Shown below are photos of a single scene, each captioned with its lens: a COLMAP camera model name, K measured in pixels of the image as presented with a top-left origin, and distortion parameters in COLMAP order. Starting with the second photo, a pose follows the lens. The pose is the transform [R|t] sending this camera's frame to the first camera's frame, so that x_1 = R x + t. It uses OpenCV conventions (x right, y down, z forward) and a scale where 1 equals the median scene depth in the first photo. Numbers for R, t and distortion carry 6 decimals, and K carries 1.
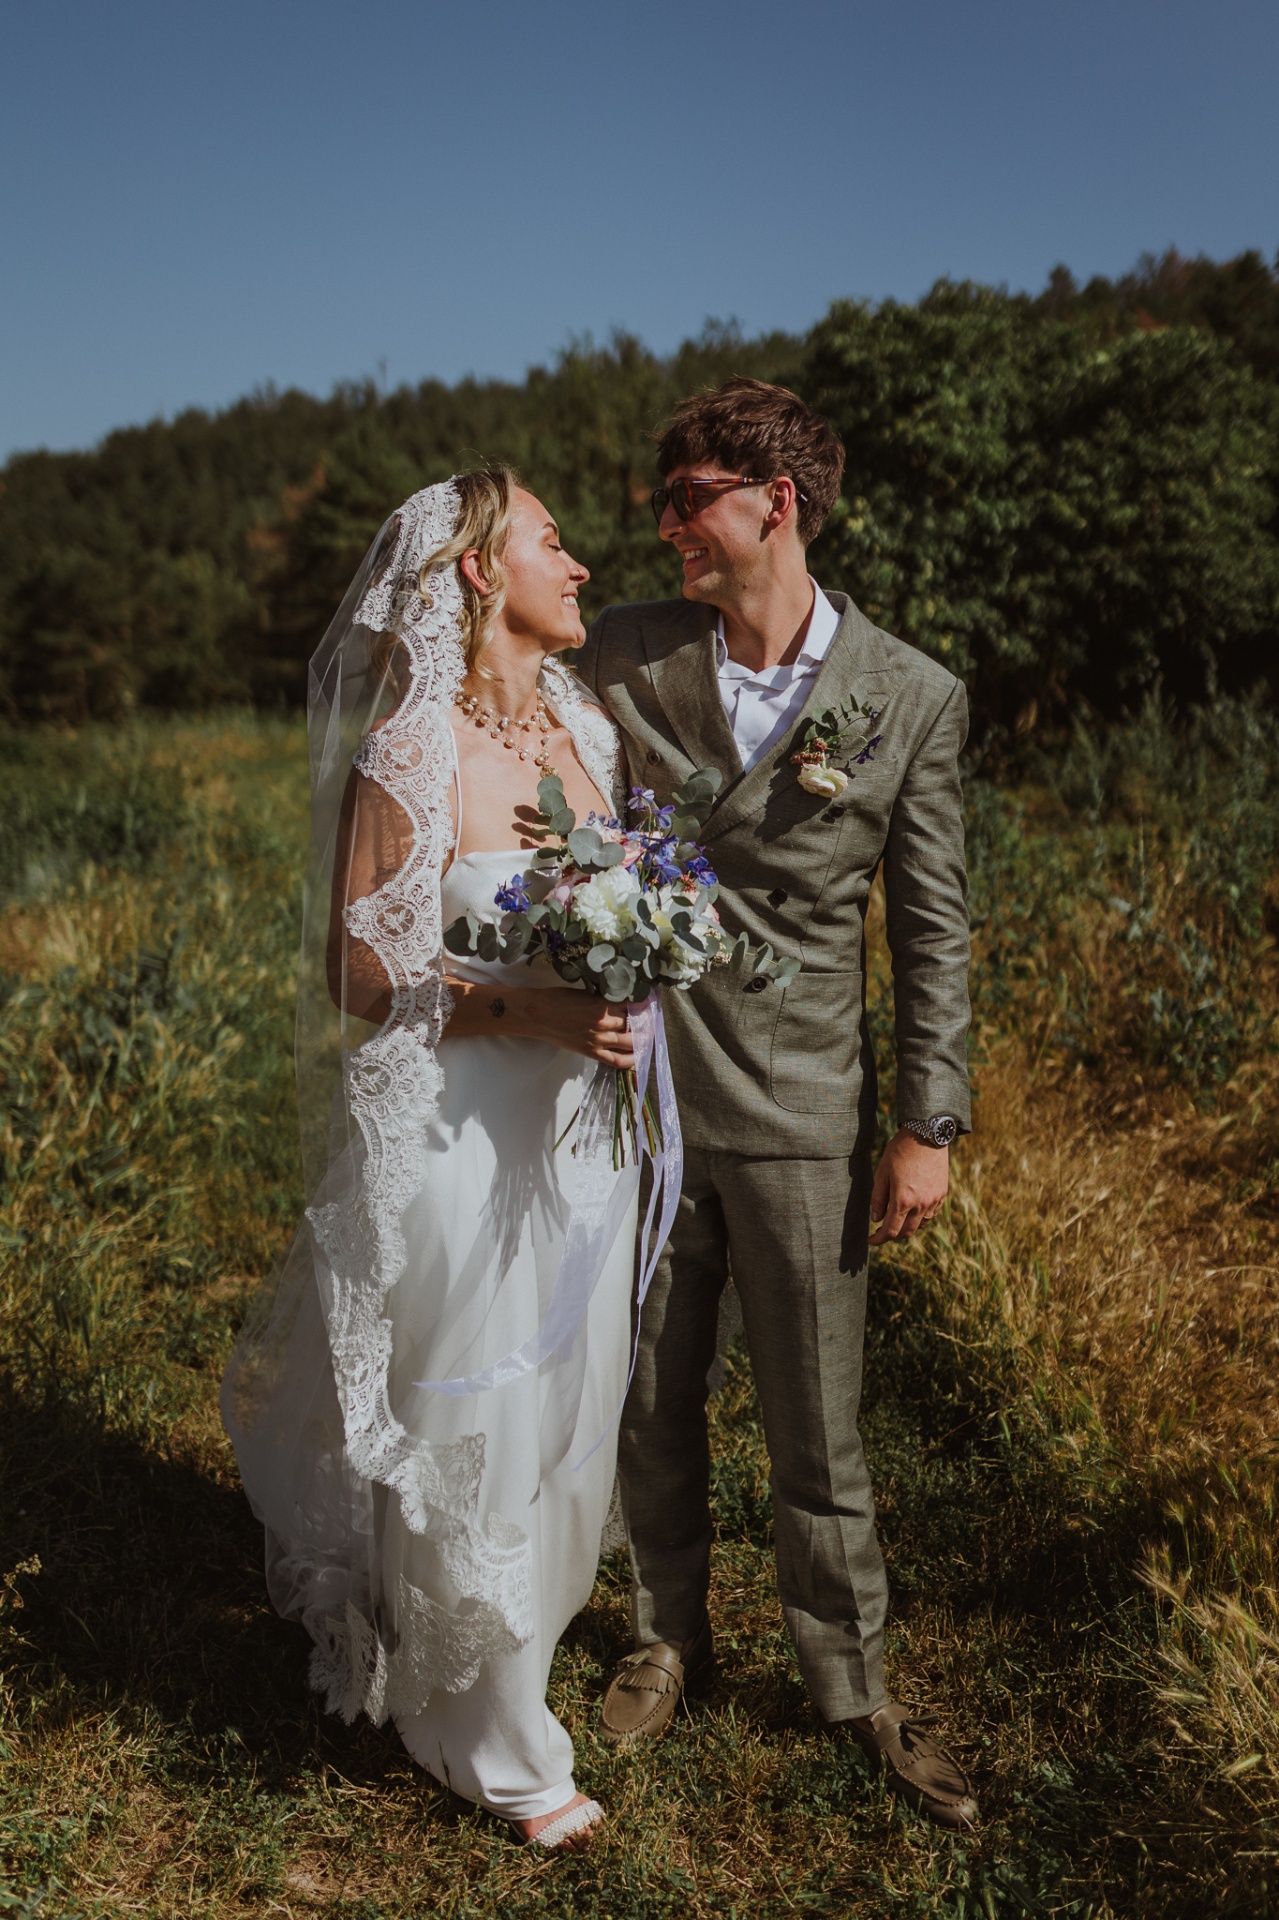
lens RADIAL K [[1592.6, 0, 639.5], [0, 1592.6, 960.0], [0, 0, 1]] dist [0.001378, -0.004991]
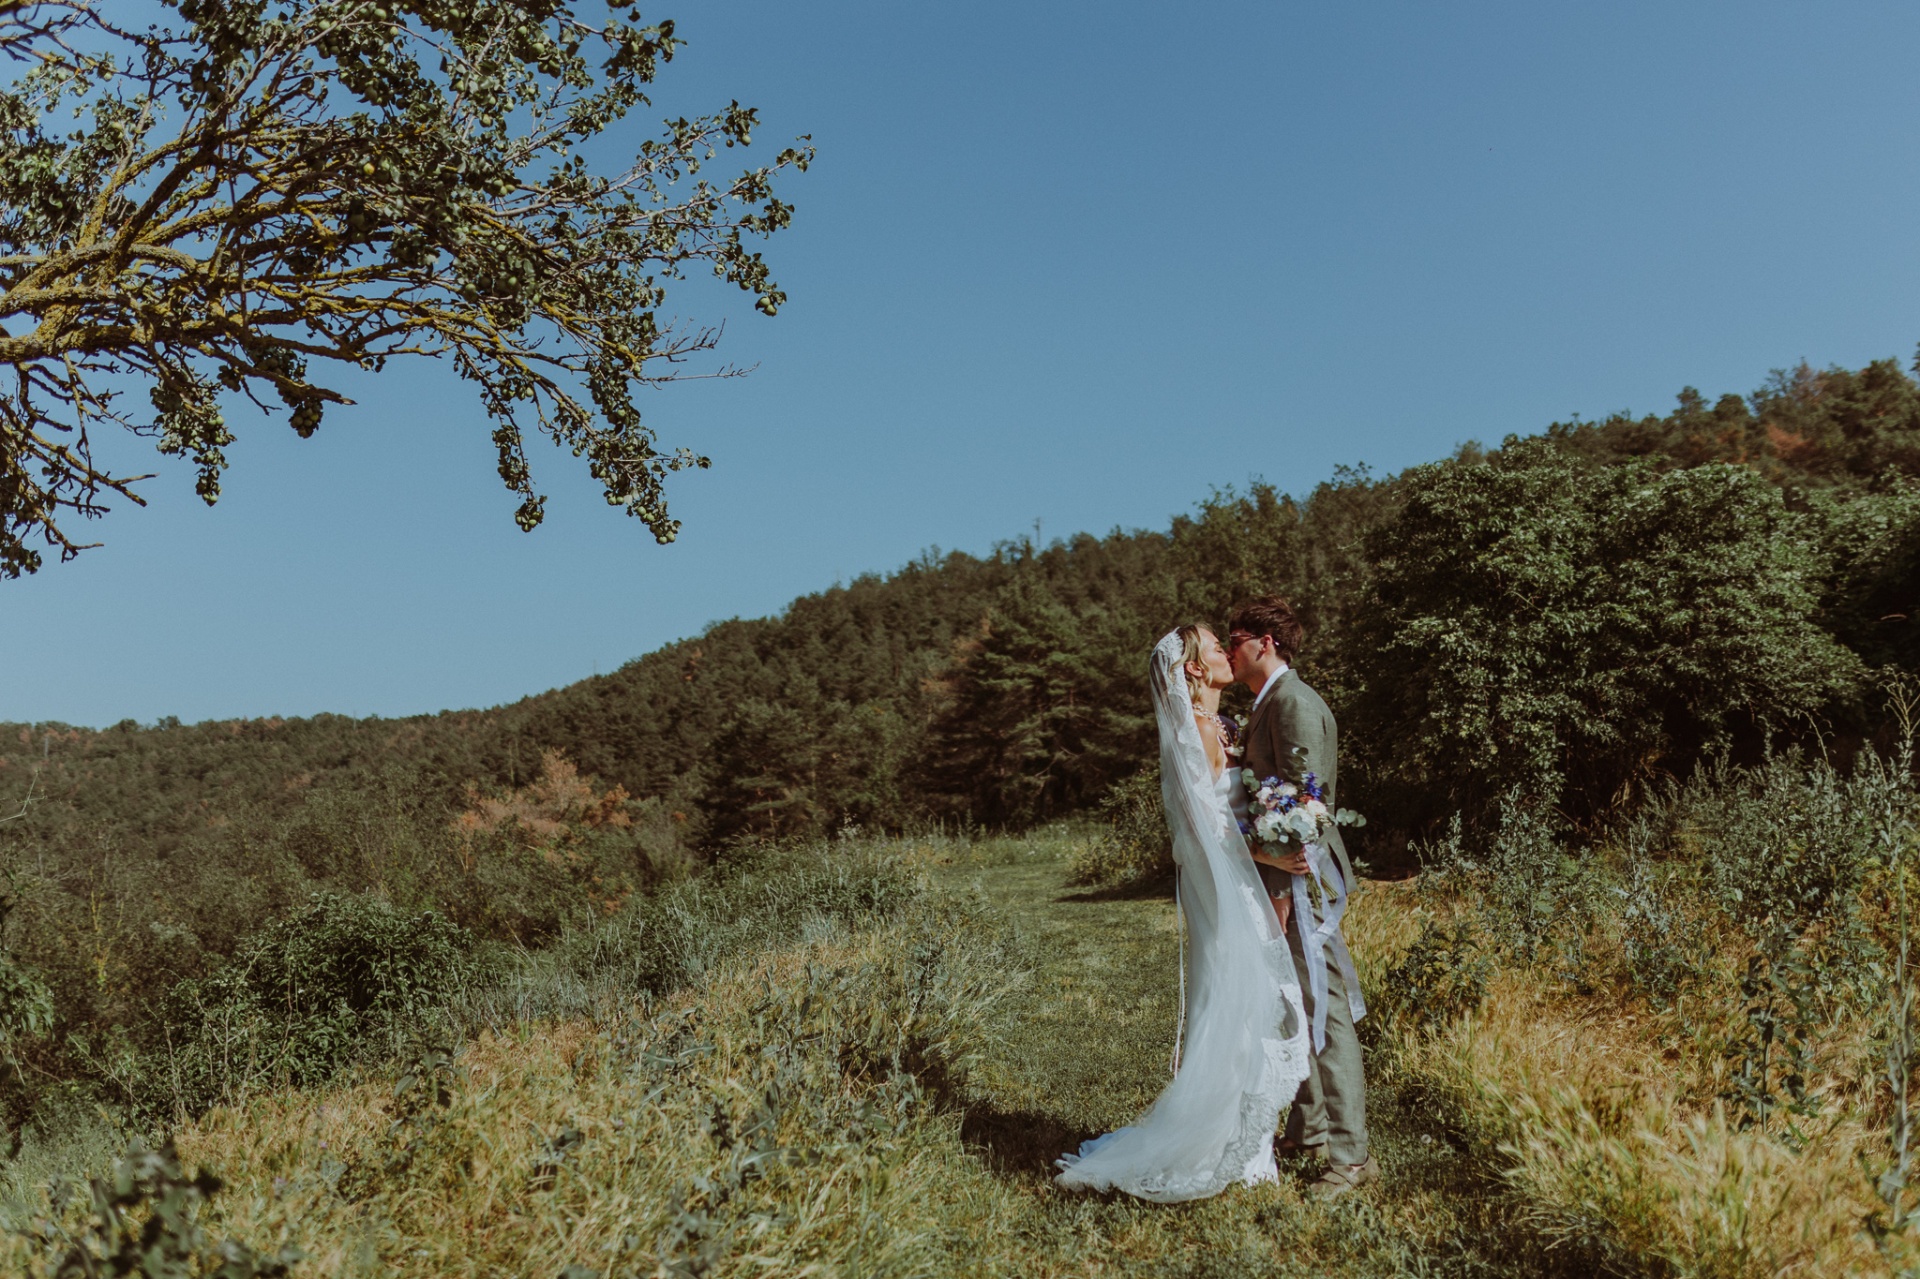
lens RADIAL K [[1589.0, 0, 960.0], [0, 1589.0, 639.5], [0, 0, 1]] dist [-0.001017, -0.001138]
pose [[0.977720, -0.058481, -0.201604, 0.015012], [0.000197, 0.960664, -0.277714, 0.061085], [0.209914, 0.271487, 0.939272, -0.206700]]
